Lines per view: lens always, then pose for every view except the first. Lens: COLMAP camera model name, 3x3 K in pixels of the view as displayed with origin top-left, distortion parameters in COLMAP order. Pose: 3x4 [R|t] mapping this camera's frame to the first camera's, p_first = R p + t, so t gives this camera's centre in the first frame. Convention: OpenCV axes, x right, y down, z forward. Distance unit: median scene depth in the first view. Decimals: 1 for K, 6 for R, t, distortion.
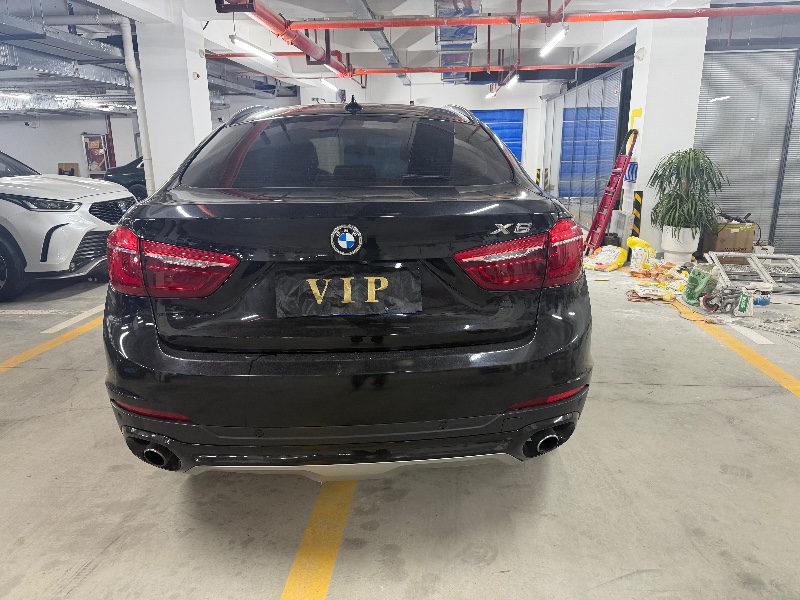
lens RADIAL K [[568.4, 0, 400.5], [0, 568.4, 301.0], [0, 0, 1]] dist [0.019883, -0.021088]
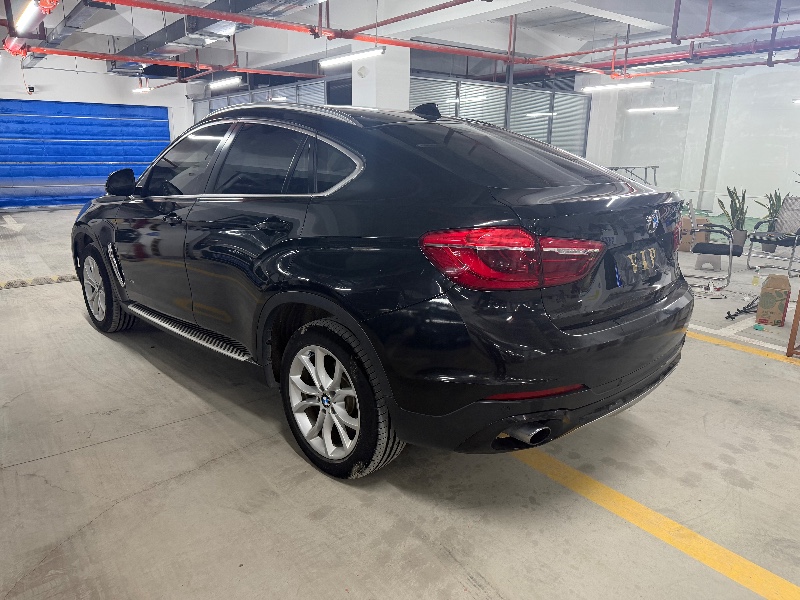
lens RADIAL K [[568.4, 0, 405.8], [0, 568.4, 296.5], [0, 0, 1]] dist [0.019883, -0.021088]
pose [[0.737296, -0.150189, 0.658663, -1.038902], [0.155703, 0.986504, 0.050652, -0.066955], [-0.657382, 0.065210, 0.750731, 0.267168]]
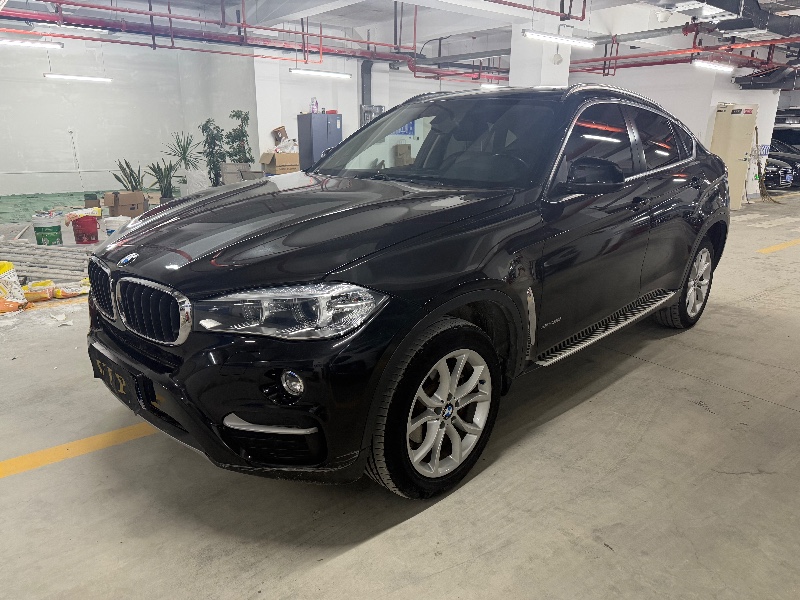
lens RADIAL K [[568.4, 0, 396.0], [0, 568.4, 299.2], [0, 0, 1]] dist [0.019883, -0.021088]
pose [[-0.685630, -0.199547, 0.700066, -1.107528], [0.181684, 0.884352, 0.430014, -0.852564], [-0.704913, 0.422021, -0.570084, 3.335669]]
